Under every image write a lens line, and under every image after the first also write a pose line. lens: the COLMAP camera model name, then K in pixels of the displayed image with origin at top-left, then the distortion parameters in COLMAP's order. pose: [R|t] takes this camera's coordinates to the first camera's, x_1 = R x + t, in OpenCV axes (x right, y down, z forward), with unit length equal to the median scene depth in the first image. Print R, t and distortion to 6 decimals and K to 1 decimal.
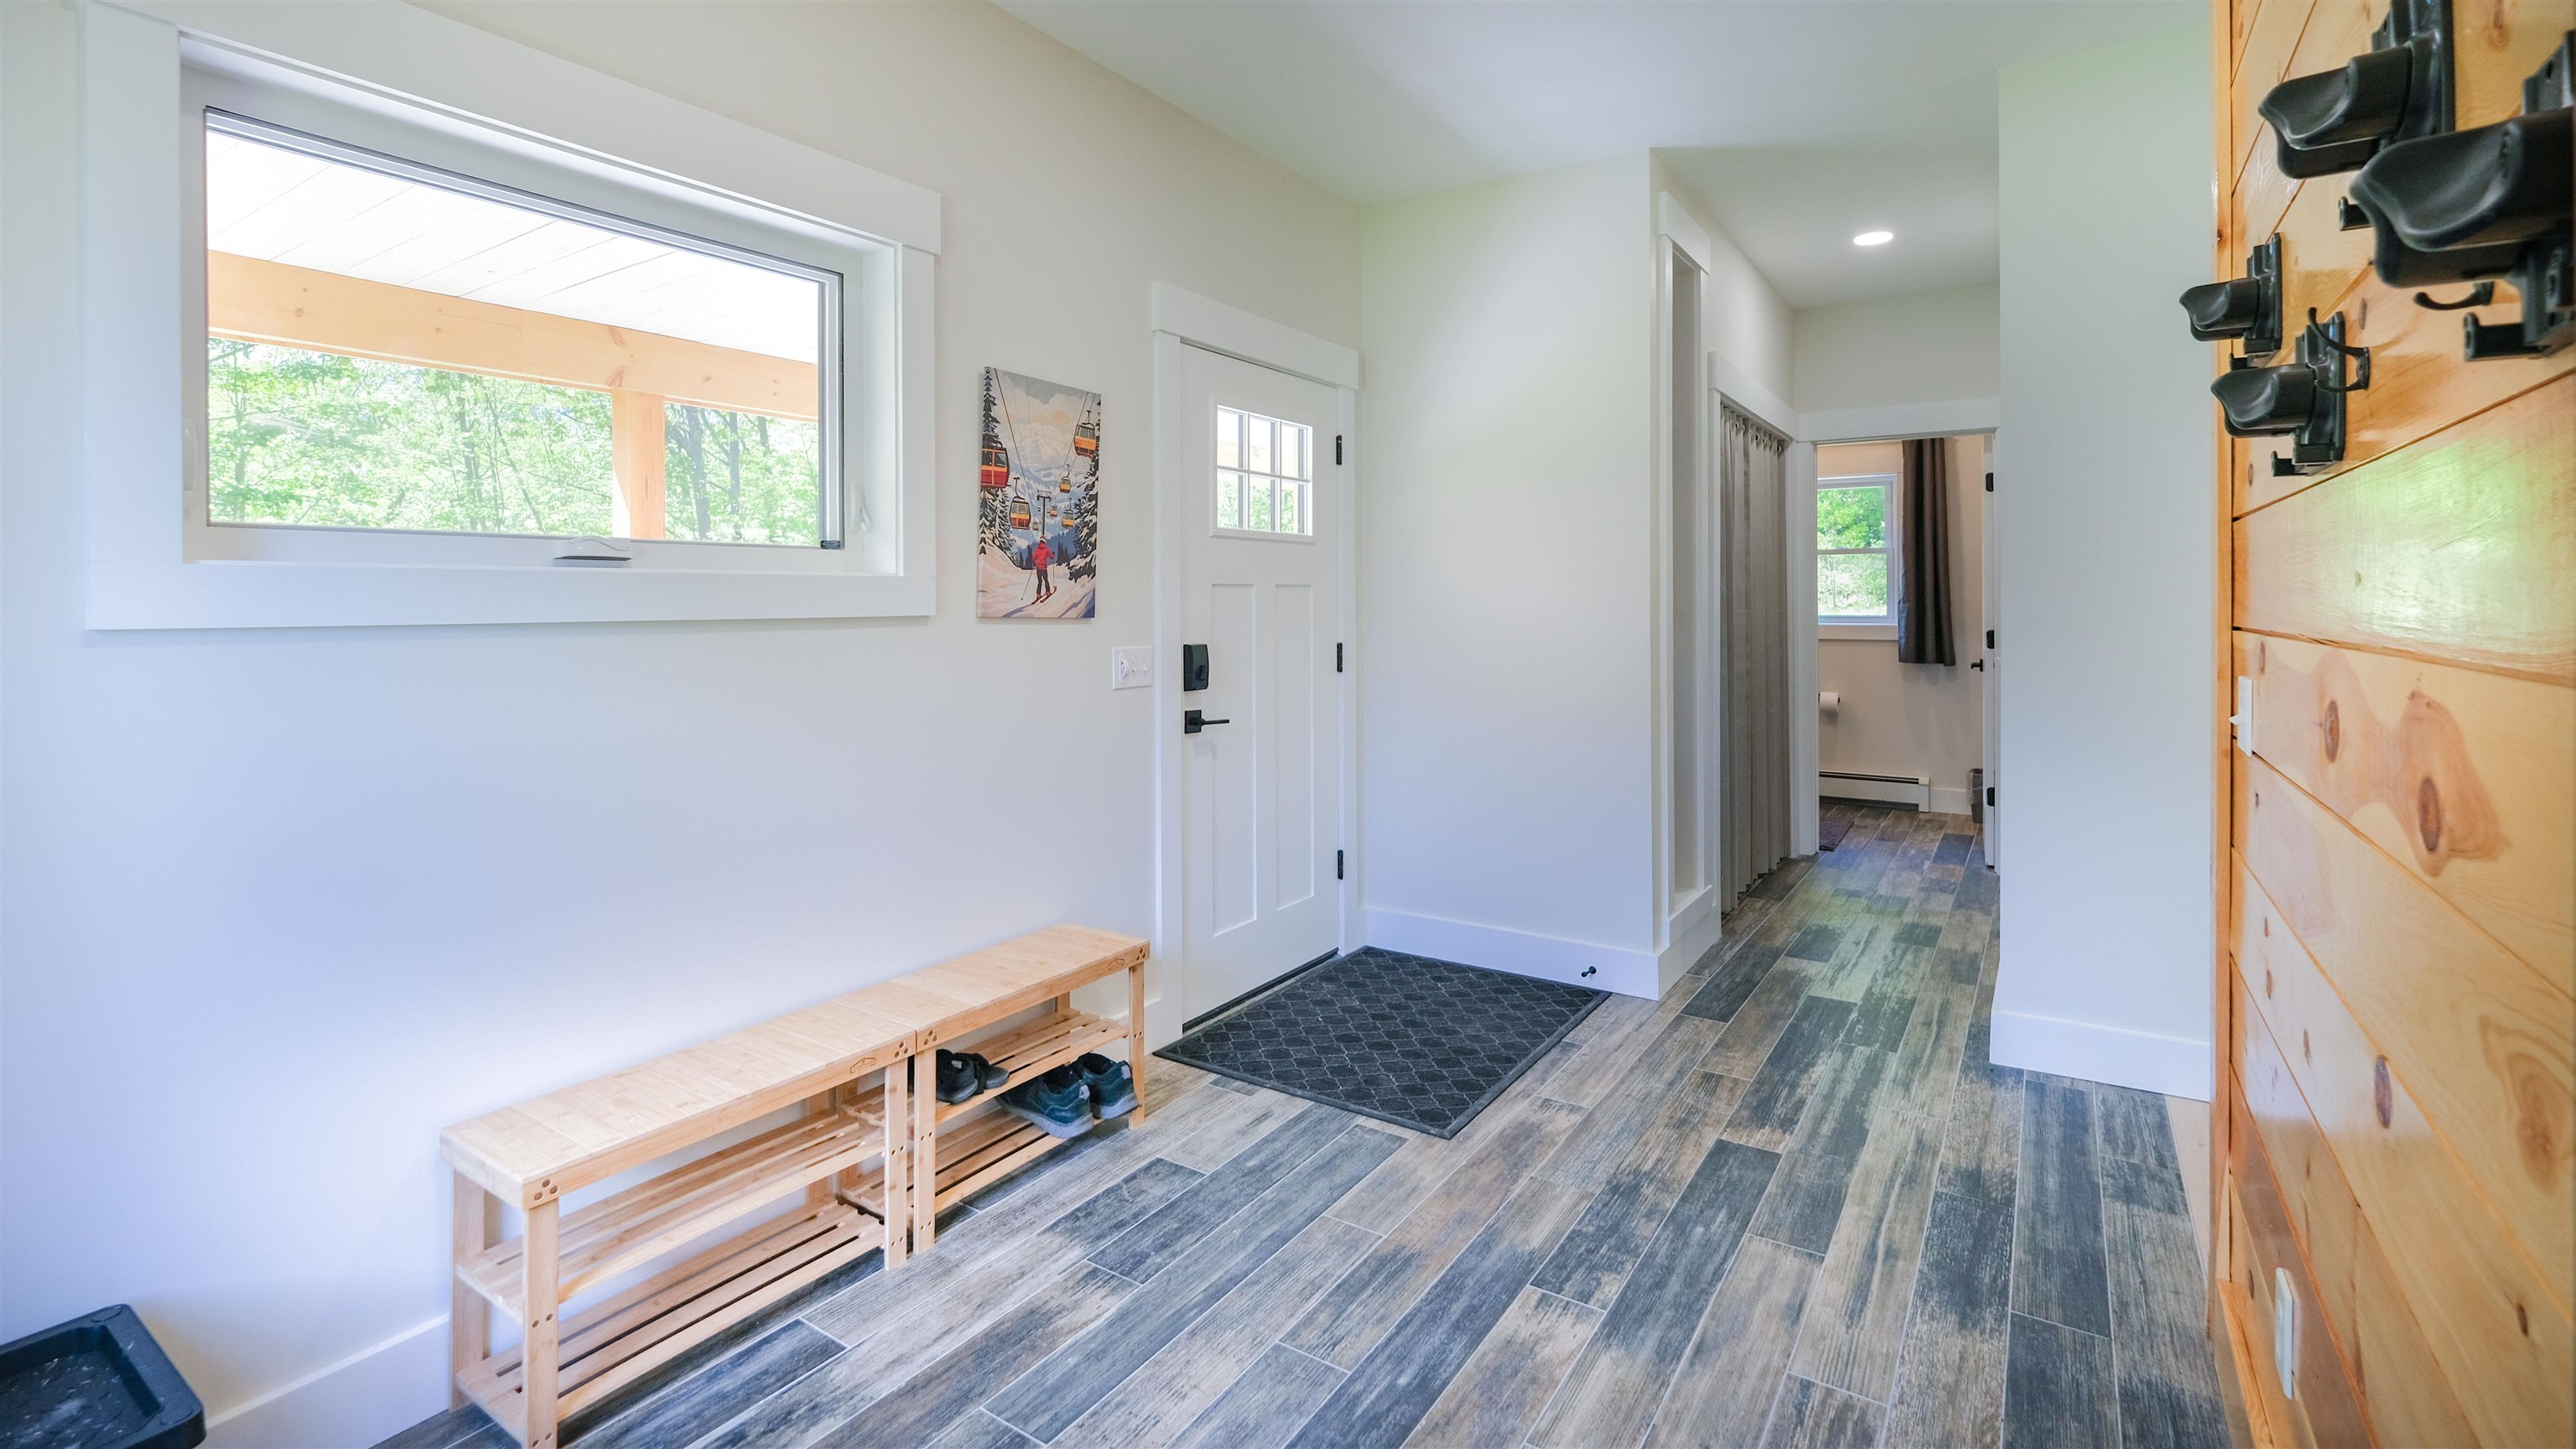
lens RADIAL K [[1161.0, 0, 1255.3], [0, 1161.0, 601.1], [0, 0, 1]] dist [0.000907, 0.000080]
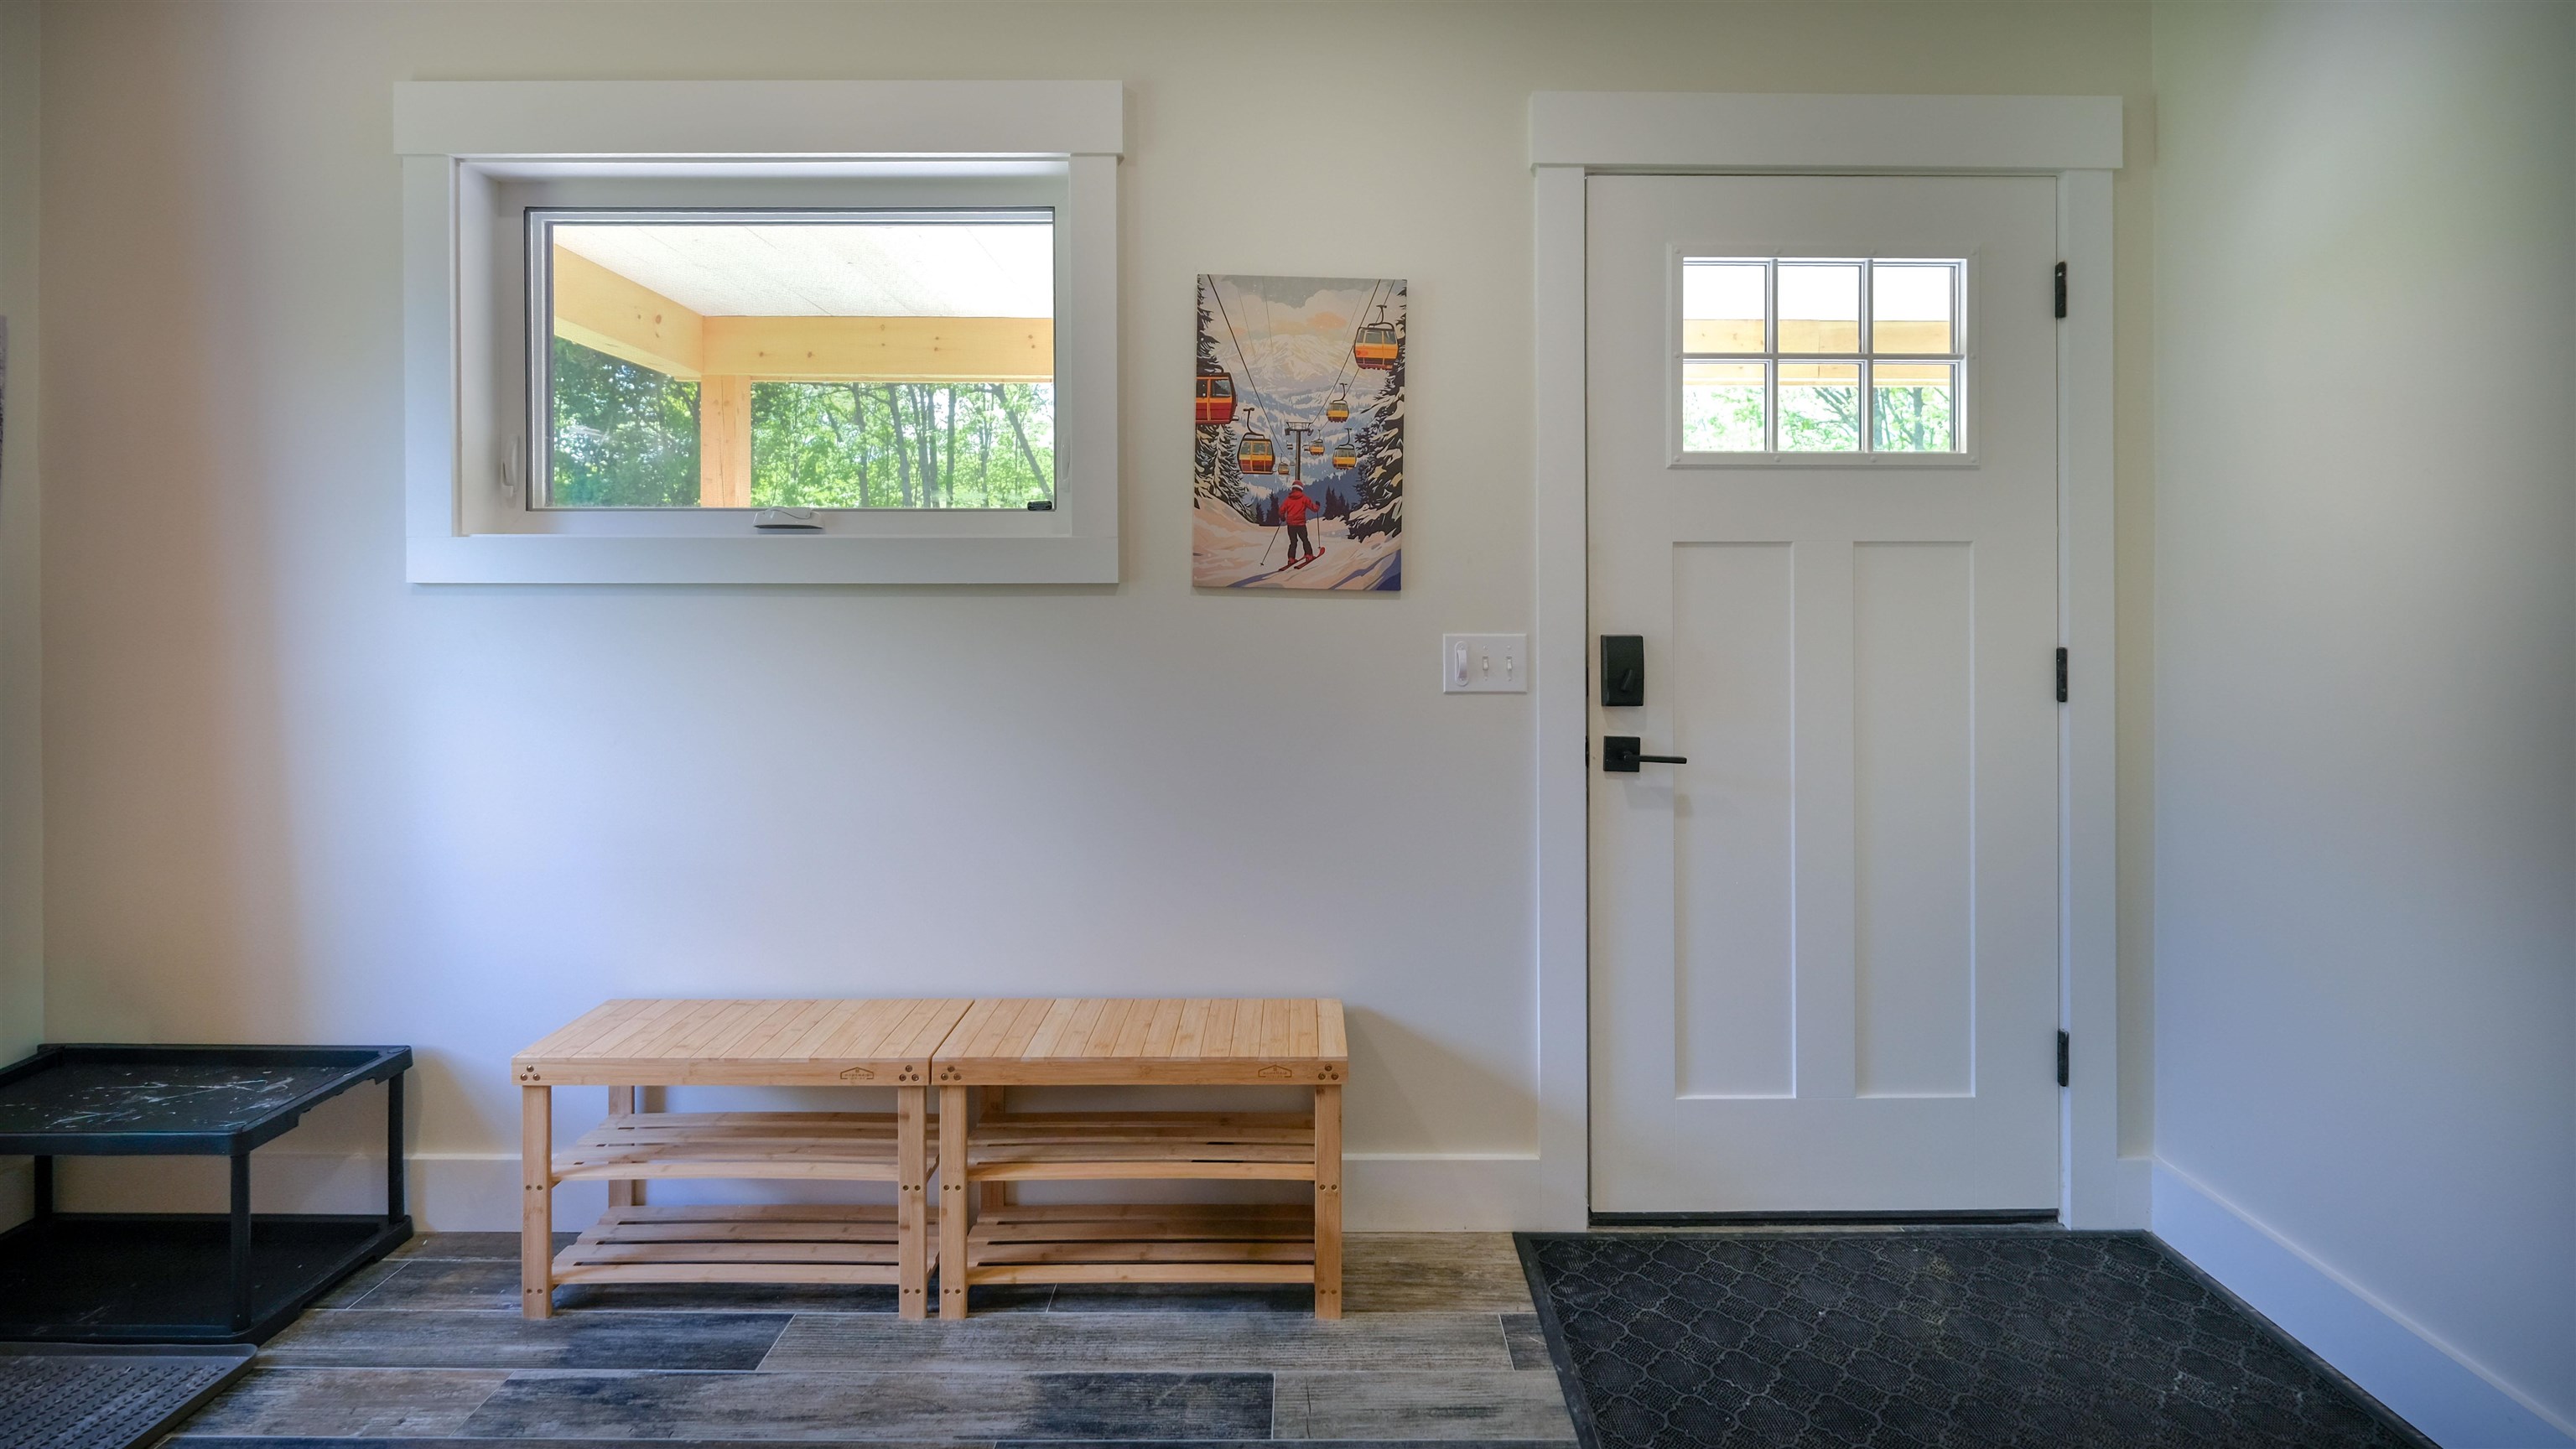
lens RADIAL K [[1164.8, 0, 1303.7], [0, 1164.8, 591.0], [0, 0, 1]] dist [-0.001181, -0.000191]
pose [[0.569131, 0.003435, -0.822240, 0.445466], [-0.004223, 0.999990, 0.001254, 0.014709], [0.822236, 0.002759, 0.569140, 0.566406]]
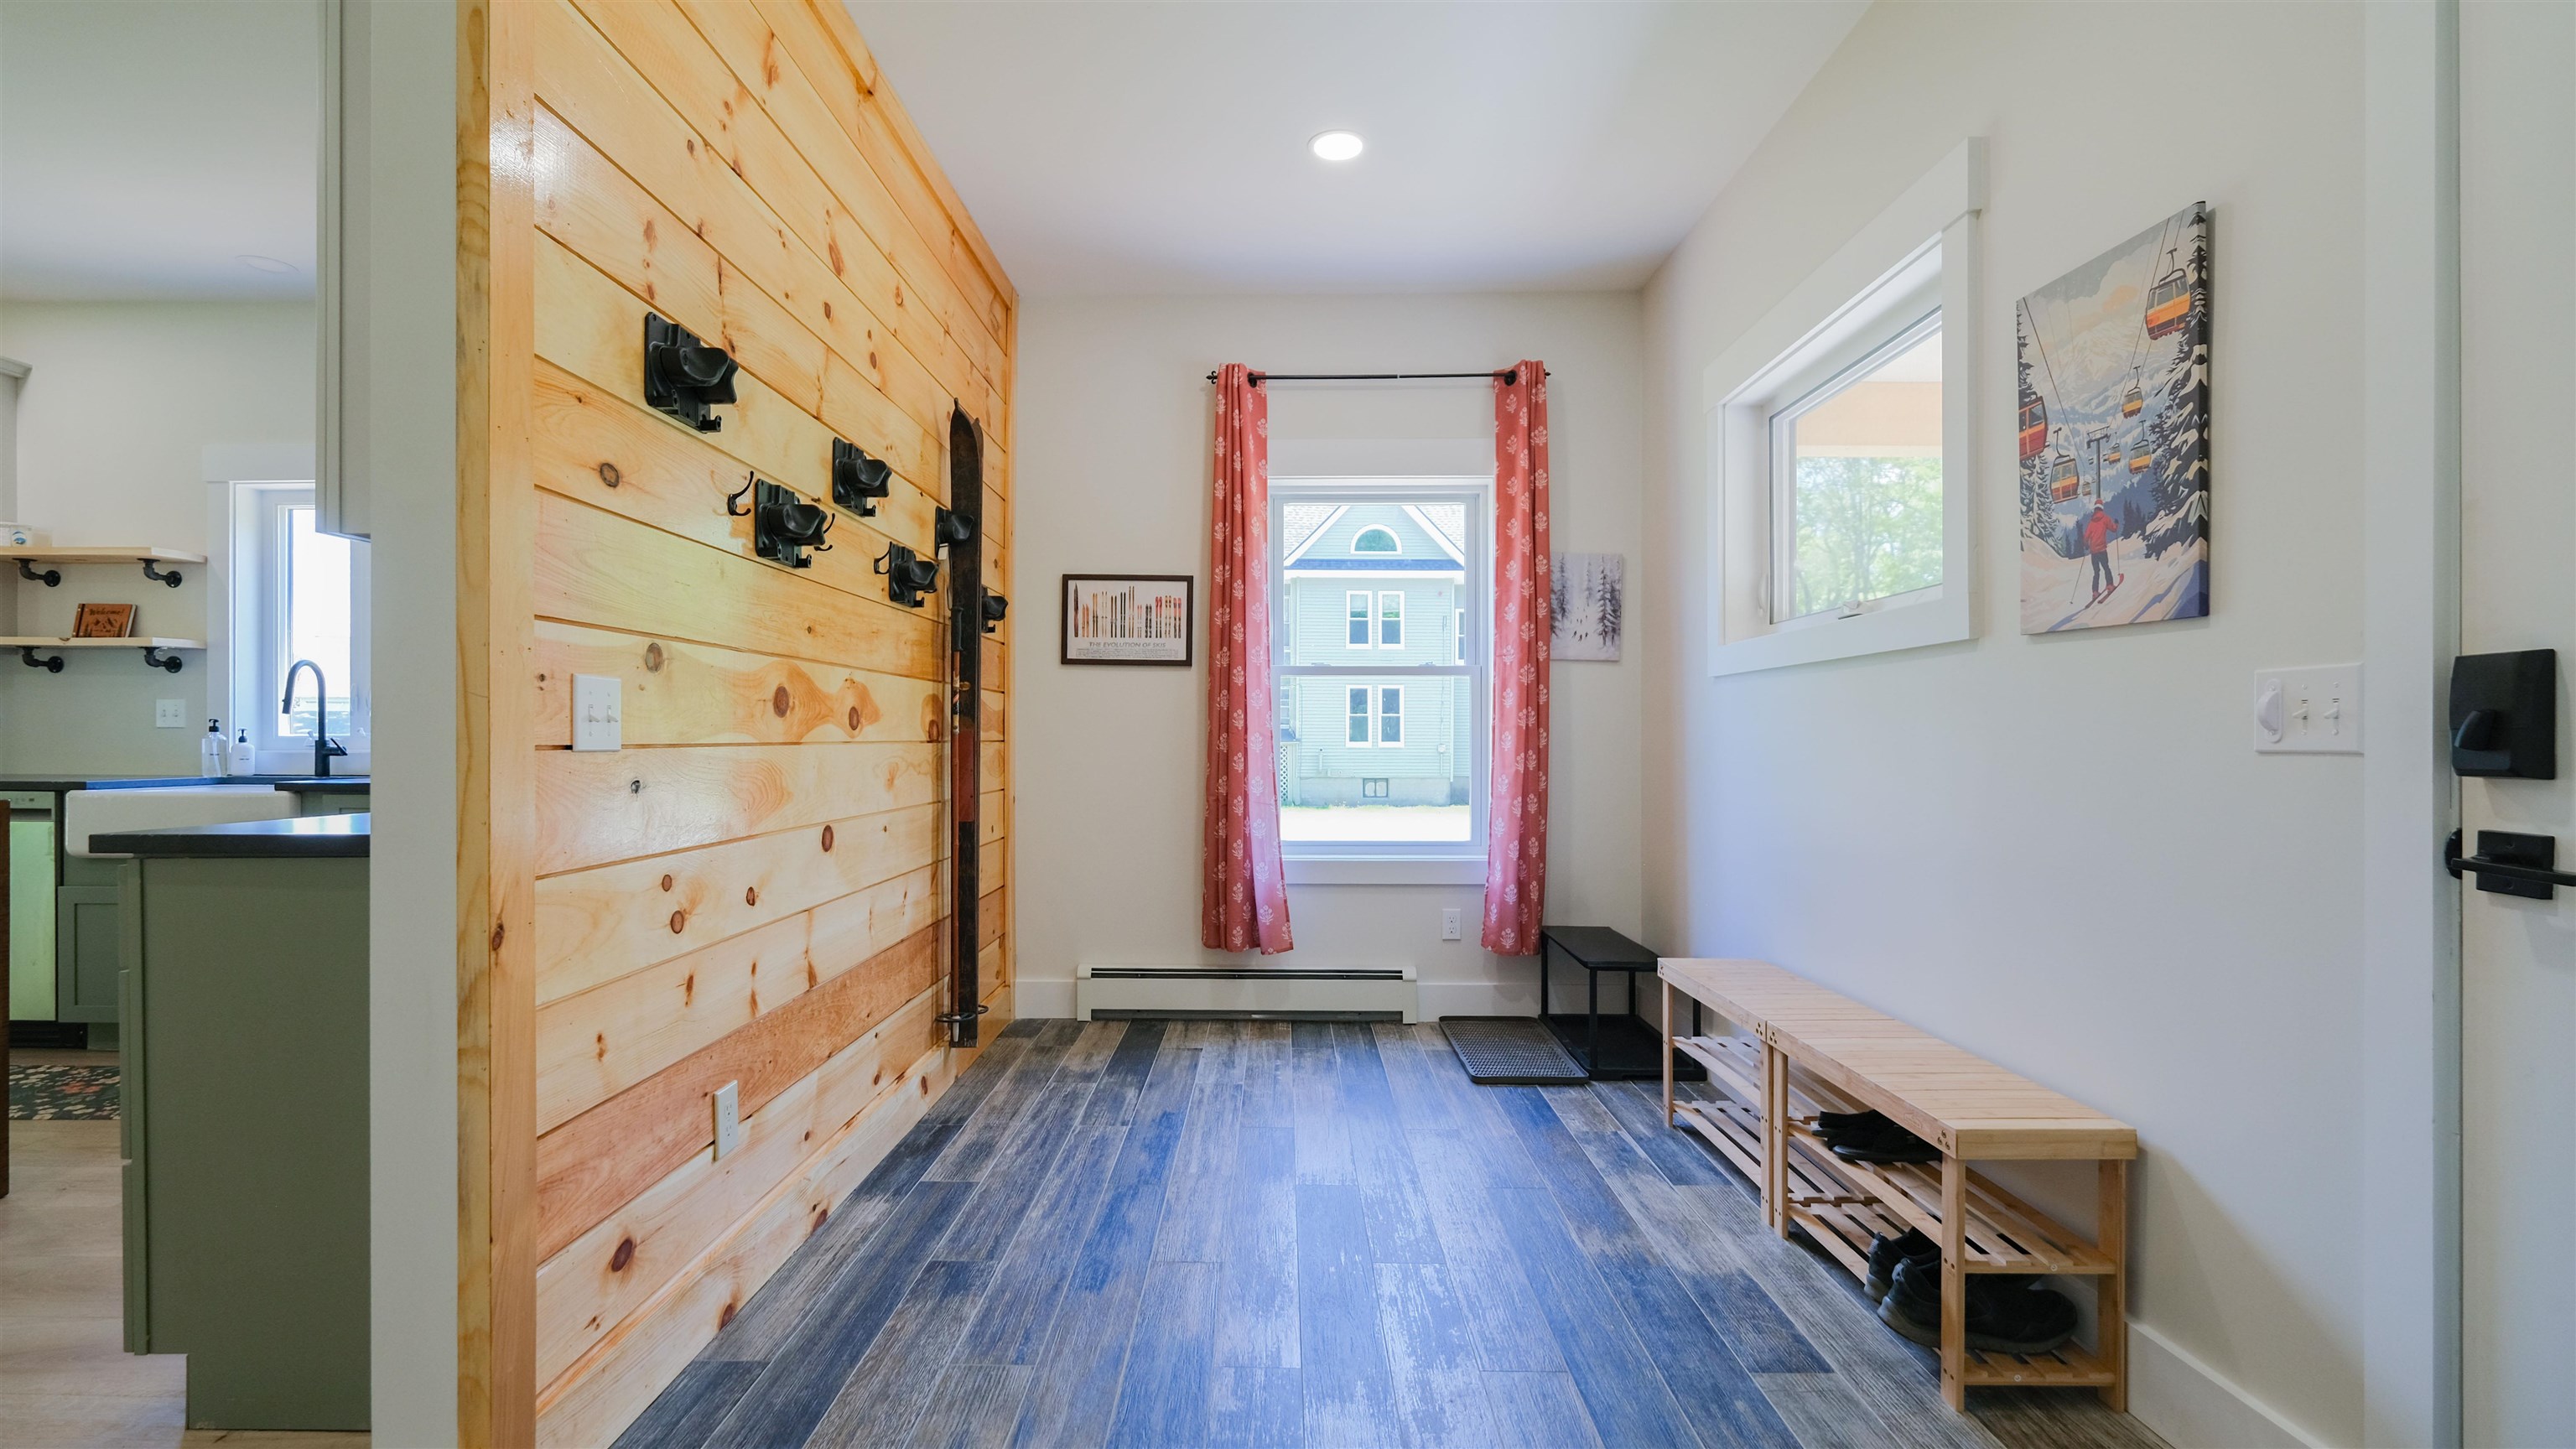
lens RADIAL K [[1154.3, 0, 1257.4], [0, 1154.3, 745.6], [0, 0, 1]] dist [0.000520, 0.000268]
pose [[-0.831796, 0.004300, -0.555064, 0.557834], [-0.000651, 0.999962, 0.008722, 0.074455], [0.555081, 0.007616, -0.831762, 1.268805]]
